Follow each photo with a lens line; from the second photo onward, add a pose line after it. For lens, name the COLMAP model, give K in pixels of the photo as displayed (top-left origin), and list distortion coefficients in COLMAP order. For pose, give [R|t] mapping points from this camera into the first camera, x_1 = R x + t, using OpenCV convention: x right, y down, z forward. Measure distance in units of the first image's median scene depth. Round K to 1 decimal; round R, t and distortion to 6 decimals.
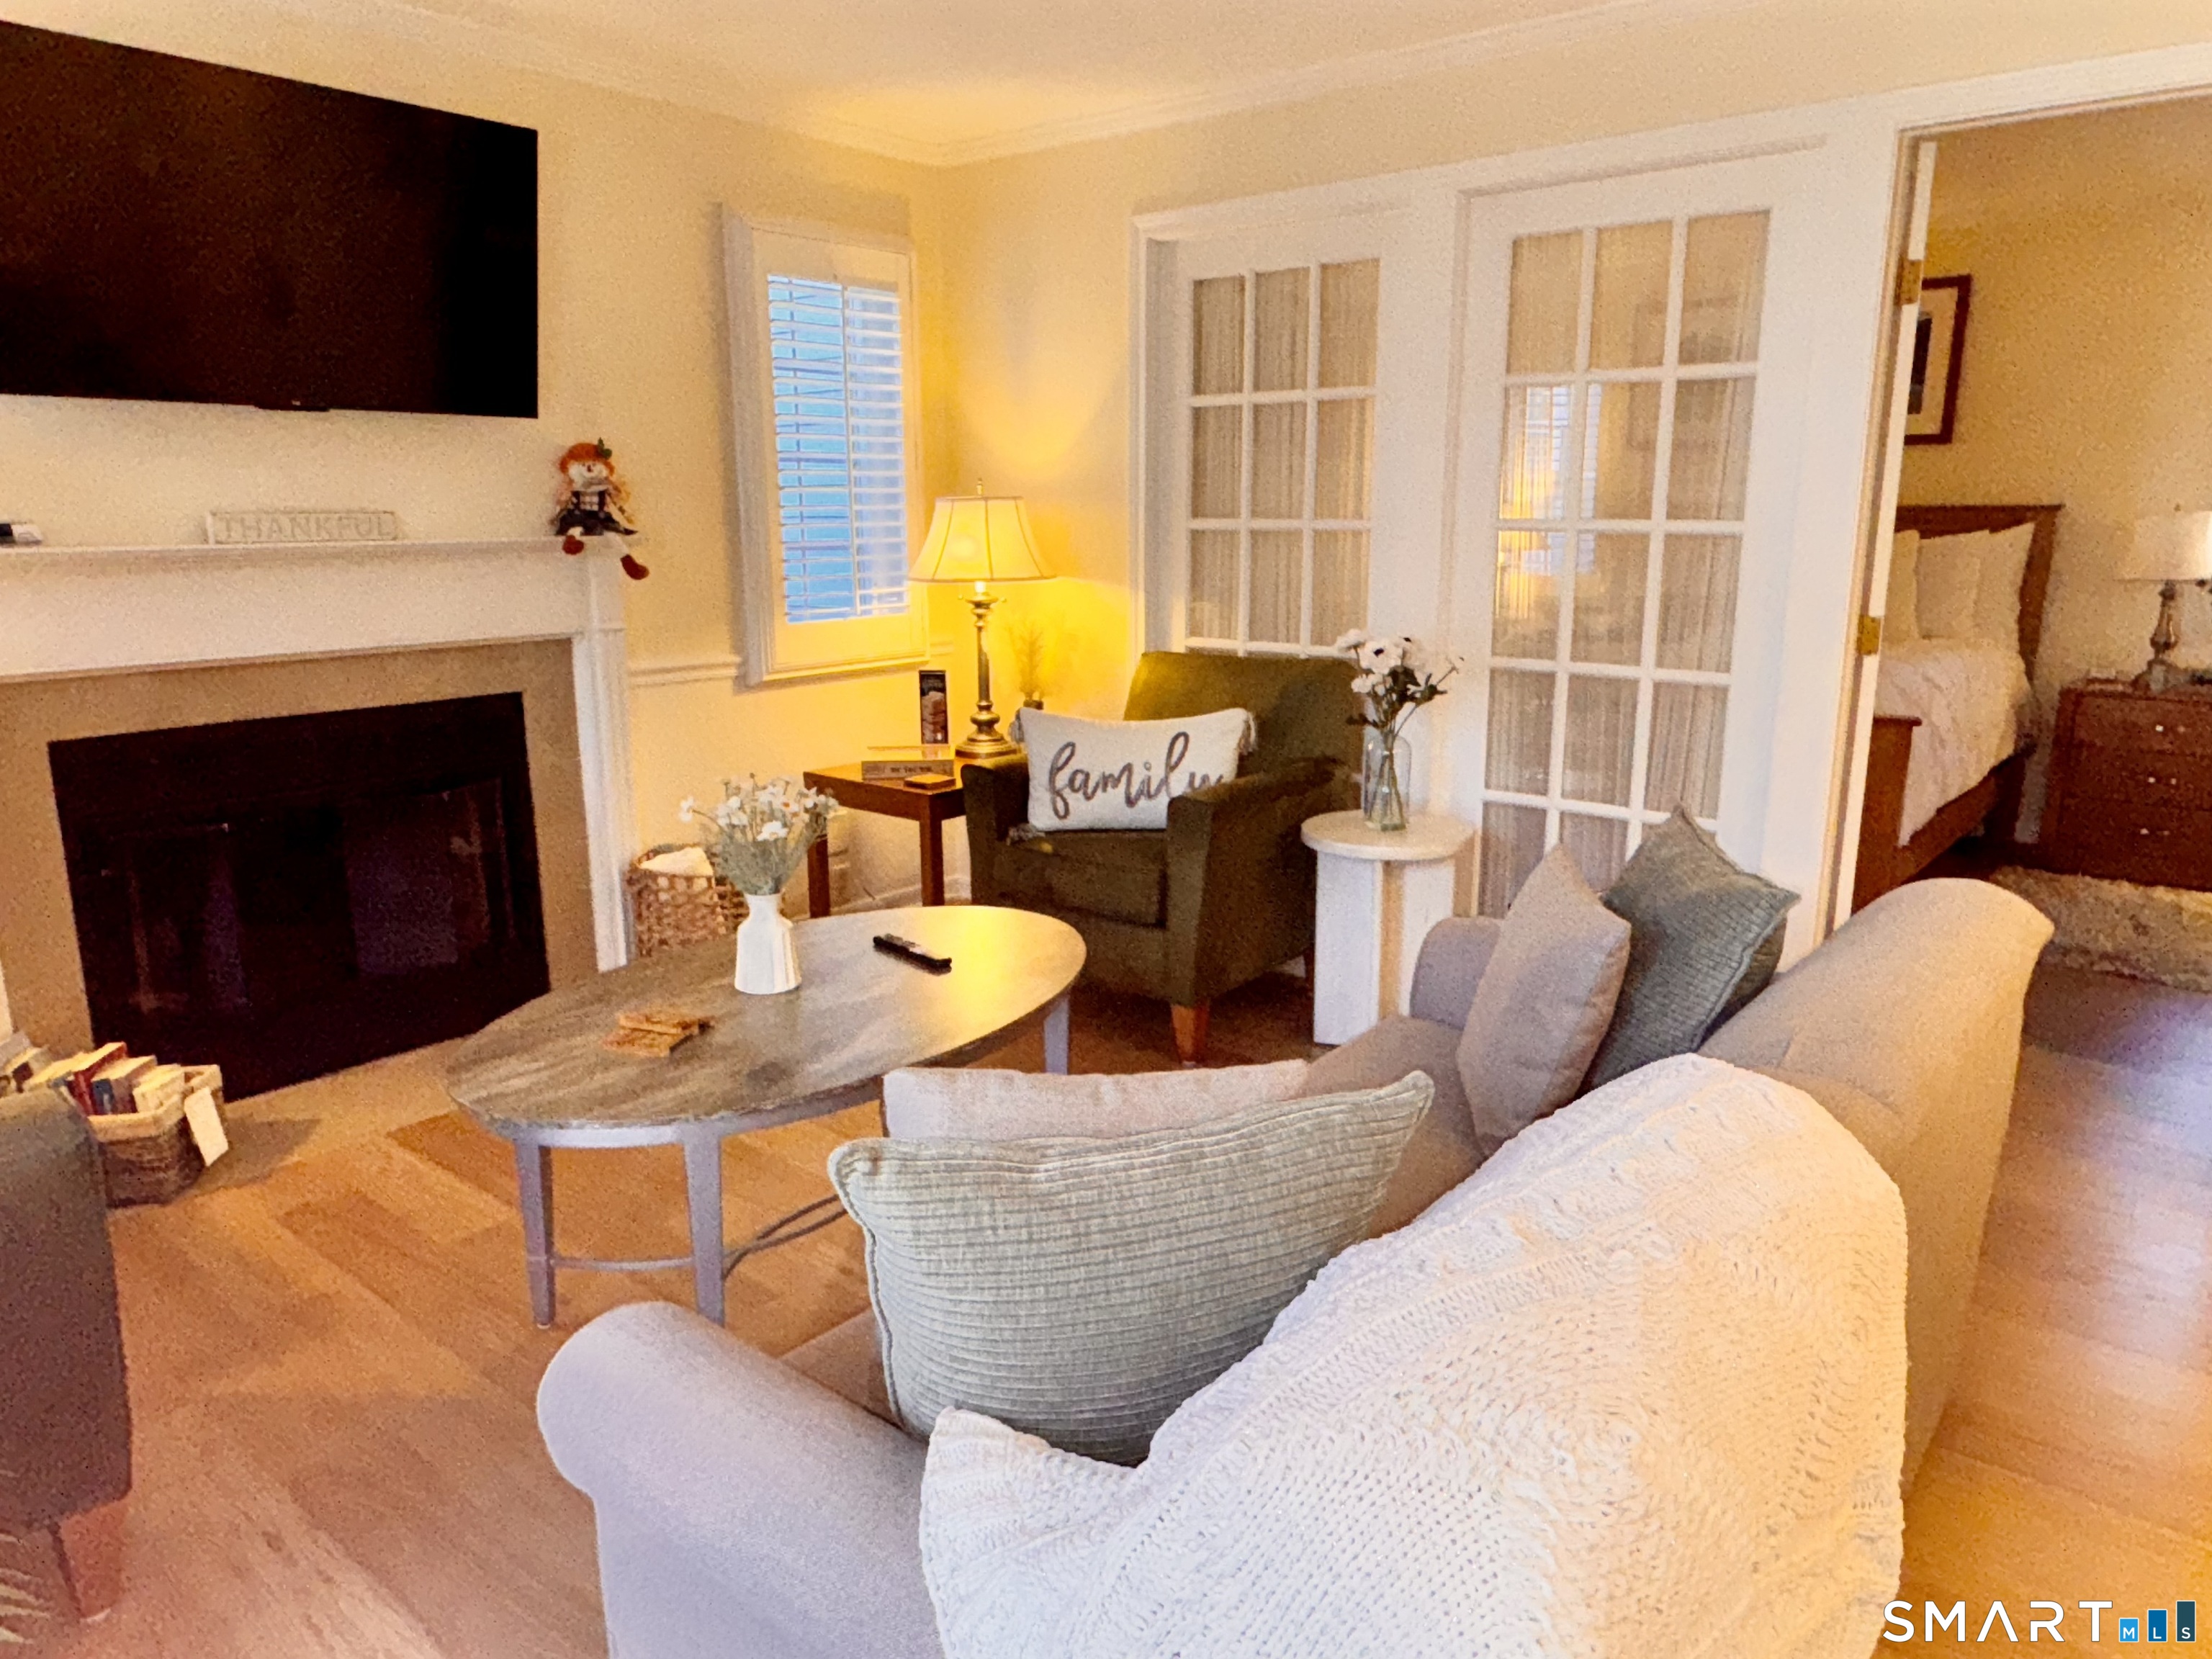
lens RADIAL K [[1441.9, 0, 1091.6], [0, 1441.9, 838.6], [0, 0, 1]] dist [0.004342, -0.009915]
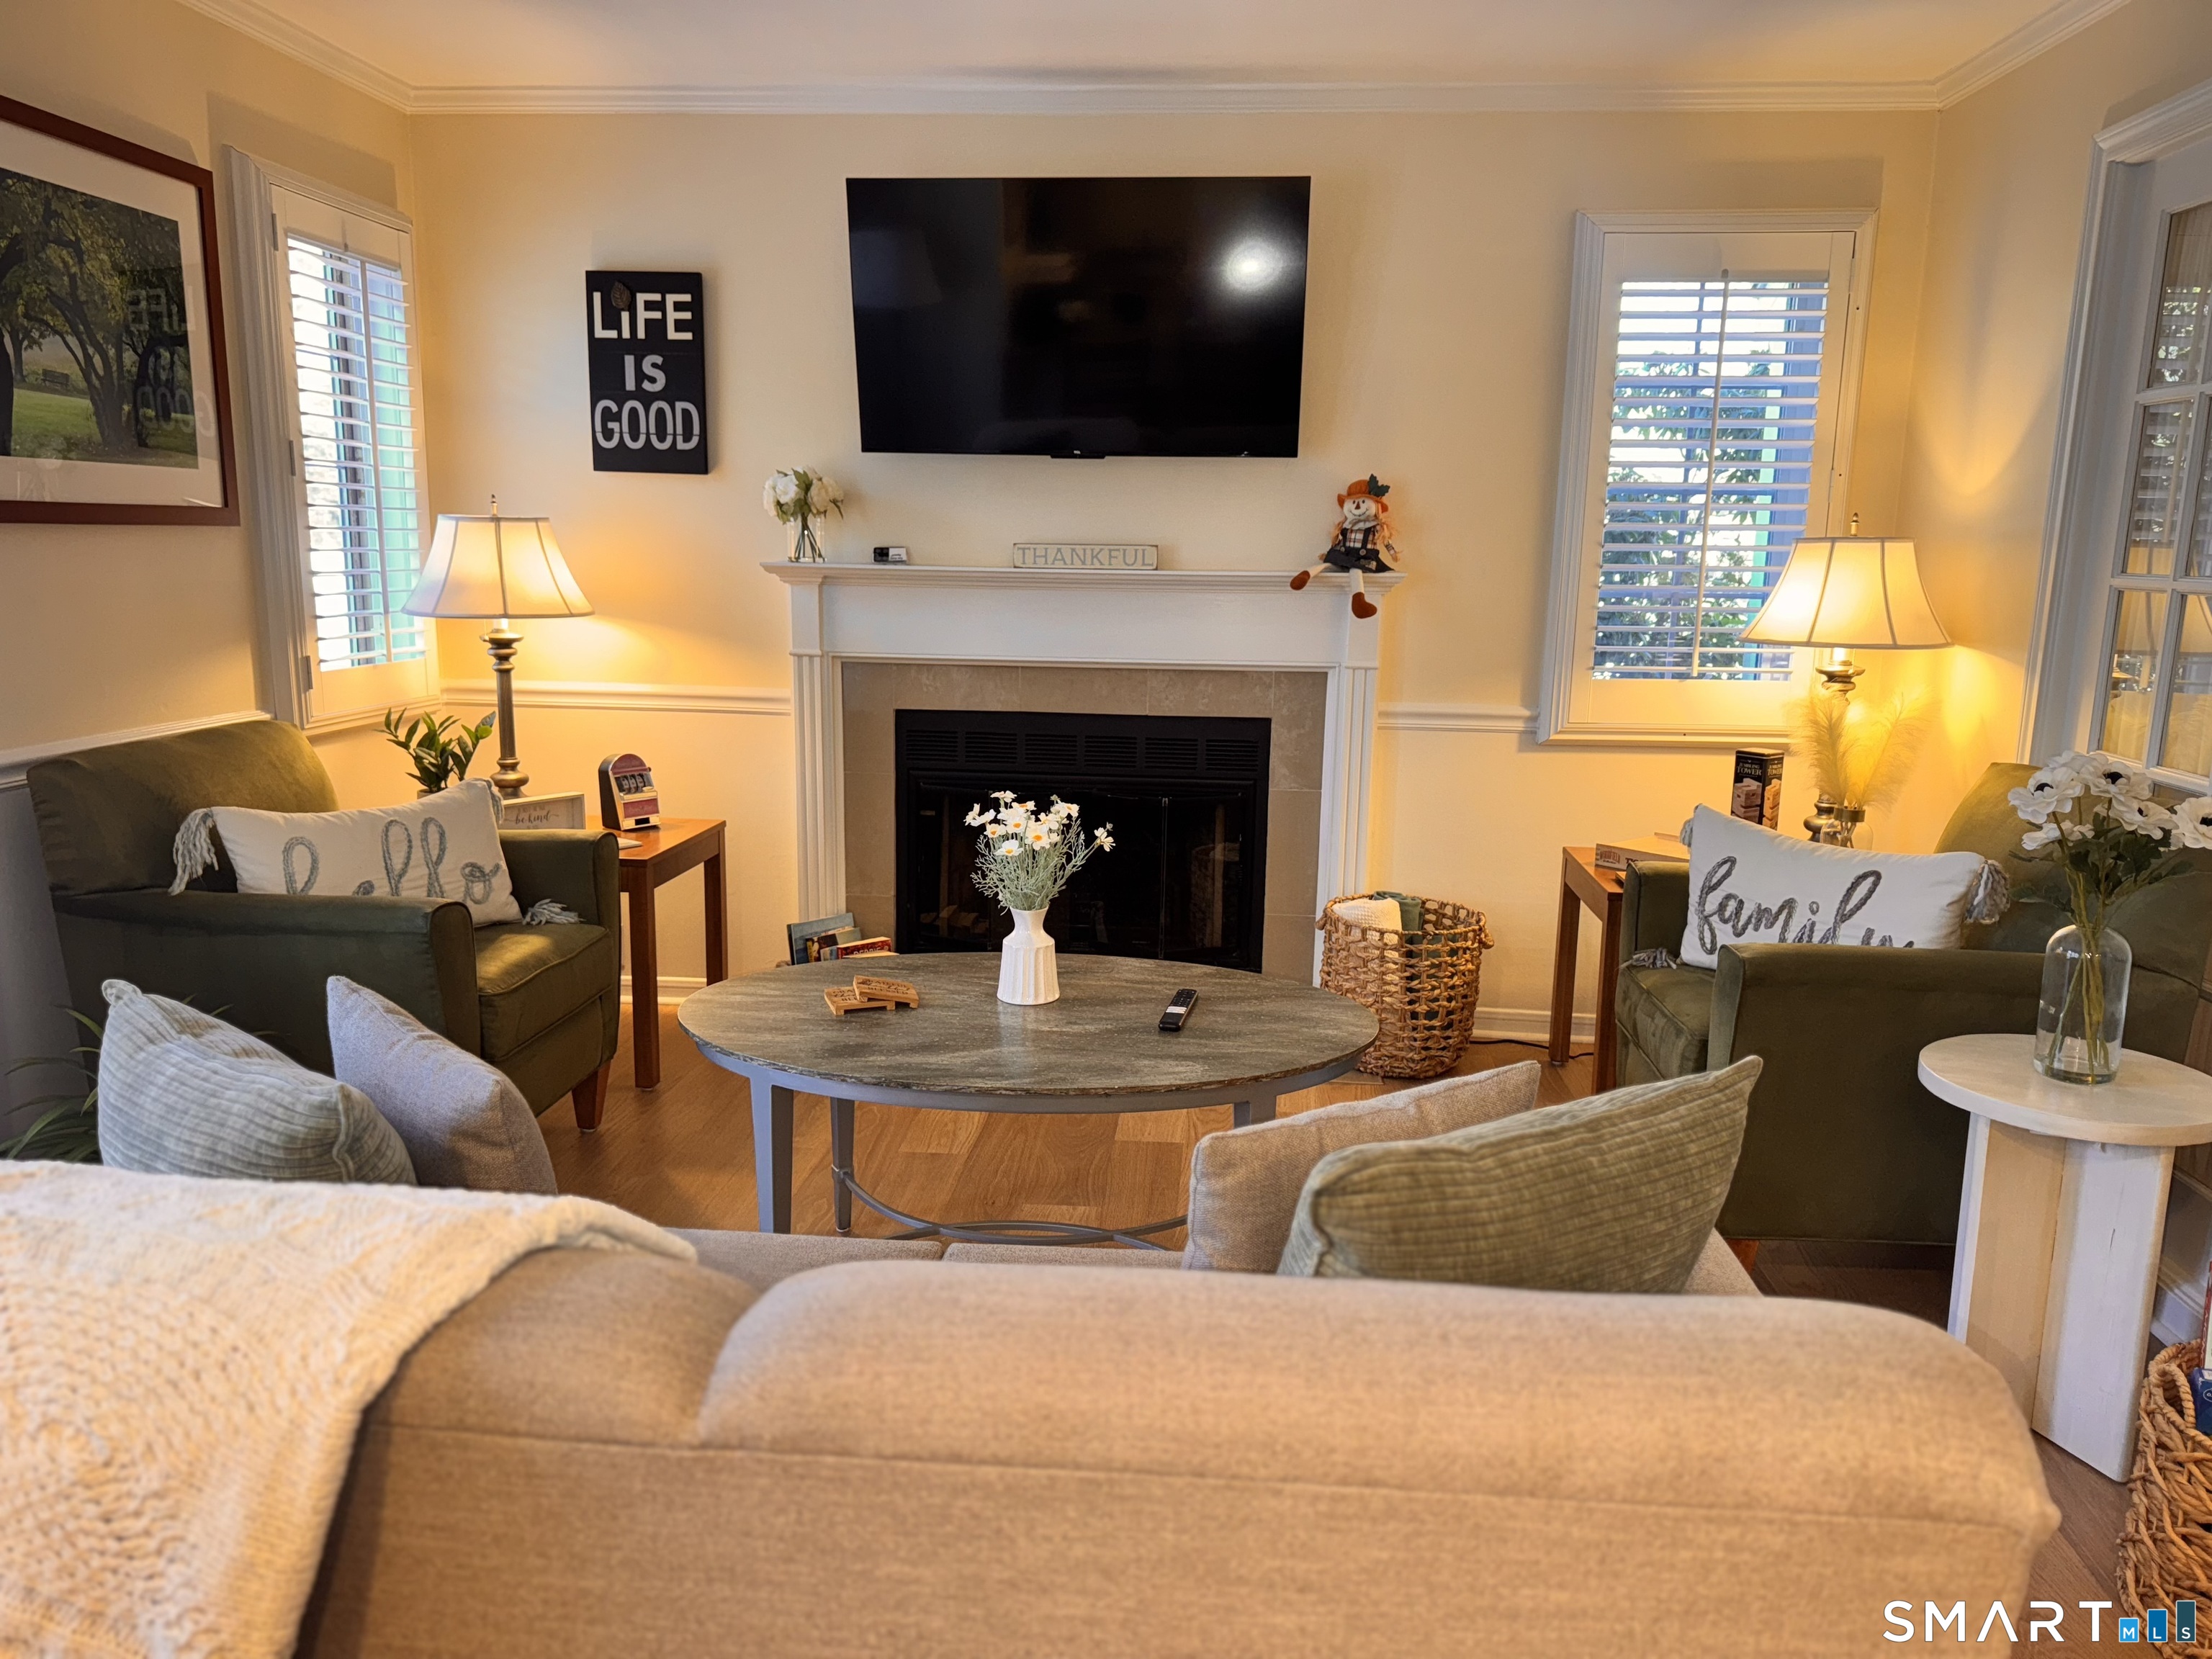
lens RADIAL K [[1555.0, 0, 1099.5], [0, 1555.0, 856.2], [0, 0, 1]] dist [0.049615, -0.060905]
pose [[0.569213, 0.175616, -0.803216, 0.499194], [-0.200314, 0.977106, 0.071679, -0.065076], [0.797415, 0.120095, 0.591360, 0.267839]]
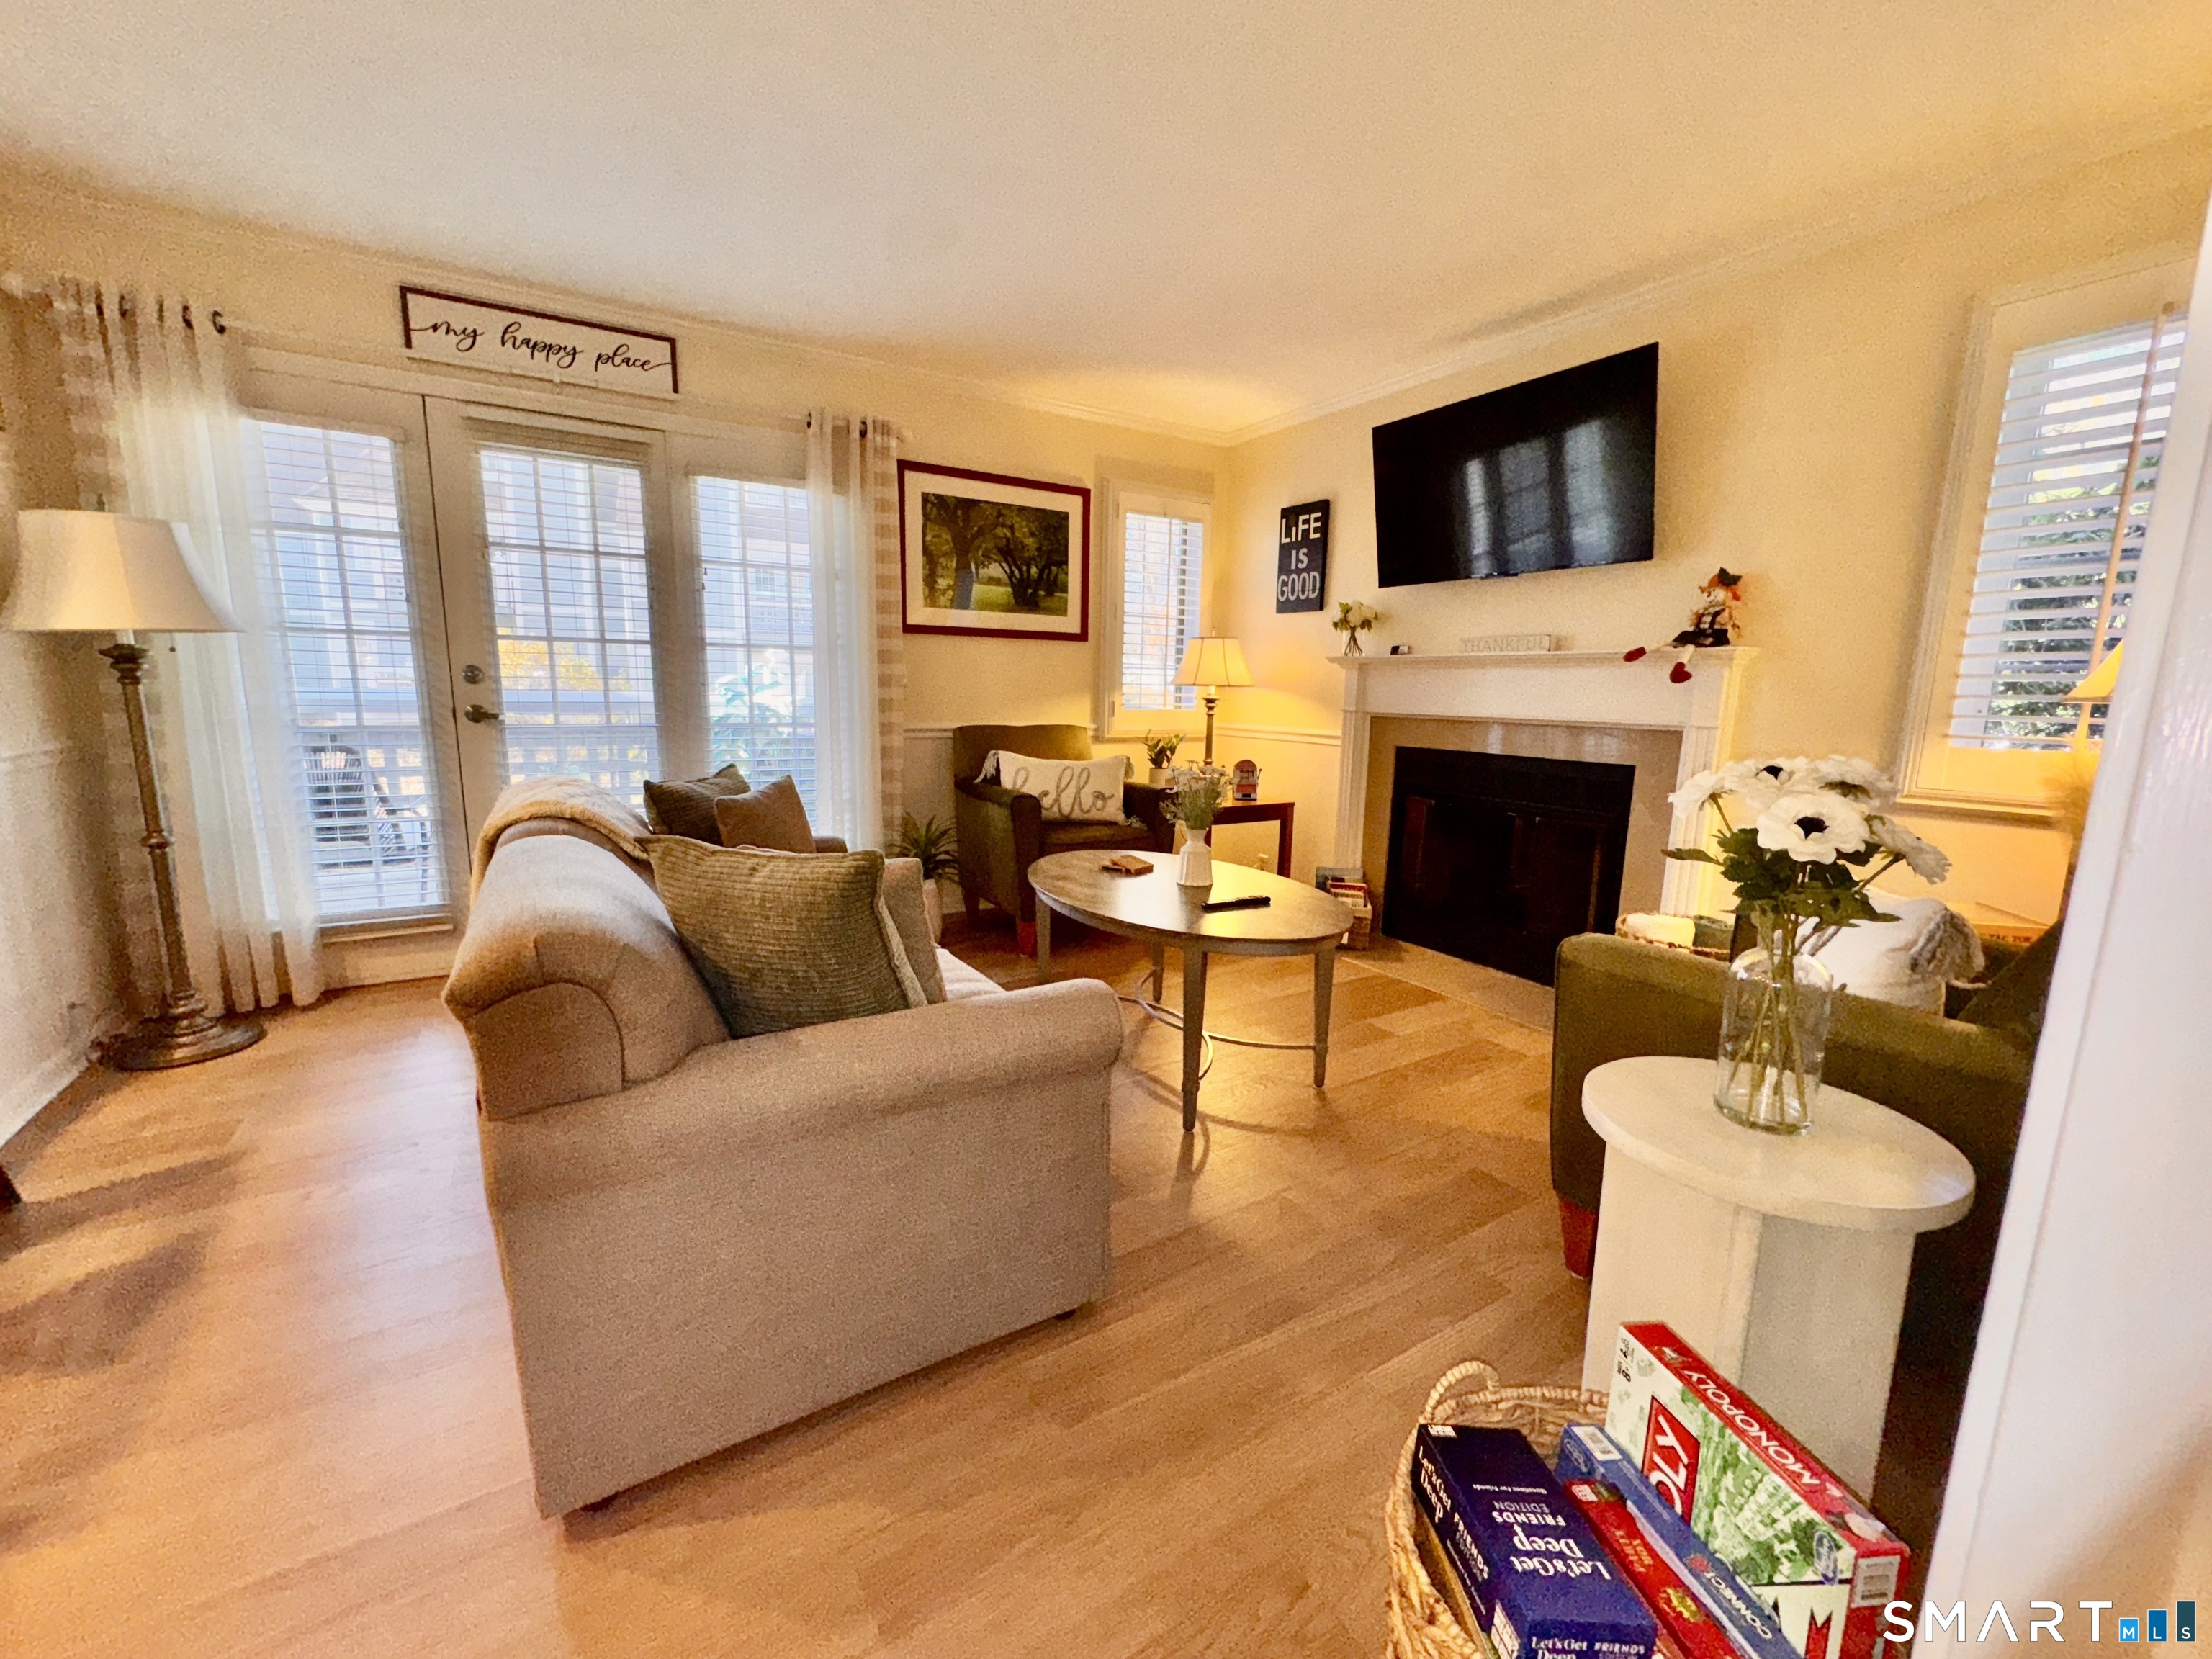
lens RADIAL K [[879.3, 0, 1105.8], [0, 879.3, 830.0], [0, 0, 1]] dist [-0.004196, -0.000348]
pose [[-0.315171, 0.151789, -0.936818, 0.585572], [-0.228629, 0.945910, 0.230179, -0.131535], [0.921084, 0.286729, -0.263421, 0.847947]]
